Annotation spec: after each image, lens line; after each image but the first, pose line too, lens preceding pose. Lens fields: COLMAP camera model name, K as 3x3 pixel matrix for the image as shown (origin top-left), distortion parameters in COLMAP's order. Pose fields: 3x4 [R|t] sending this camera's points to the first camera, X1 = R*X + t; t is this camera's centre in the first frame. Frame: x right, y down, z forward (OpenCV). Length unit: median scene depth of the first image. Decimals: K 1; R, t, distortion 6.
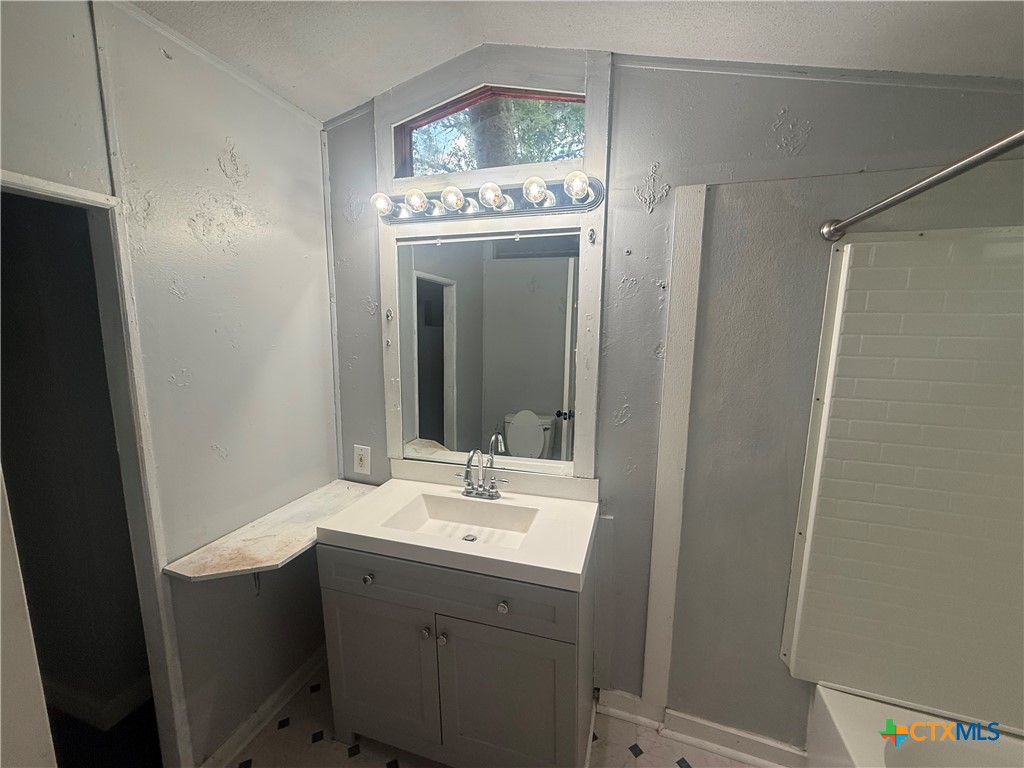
lens RADIAL K [[408.9, 0, 512.0], [0, 408.9, 384.0], [0, 0, 1]] dist [-0.002041, -0.000346]
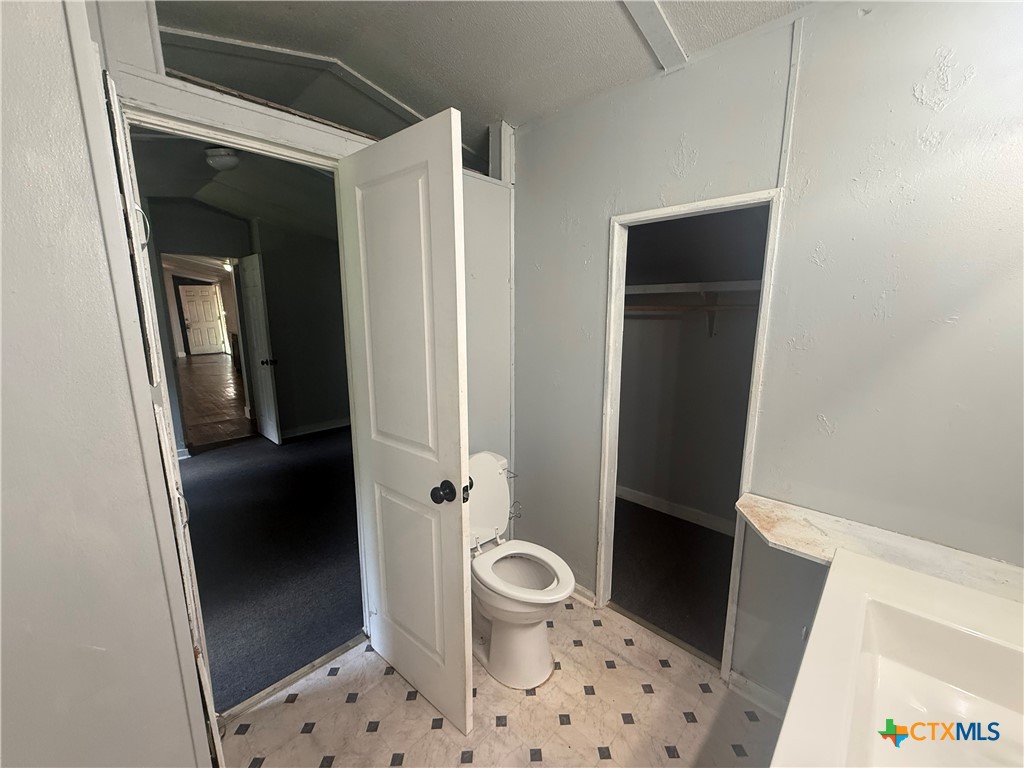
lens RADIAL K [[408.9, 0, 512.0], [0, 408.9, 384.0], [0, 0, 1]] dist [-0.002041, -0.000346]
pose [[-0.434243, 0.144405, -0.889146, 0.460510], [-0.143587, 0.963350, 0.226581, -0.039911], [0.889278, 0.226061, -0.397593, 0.729489]]
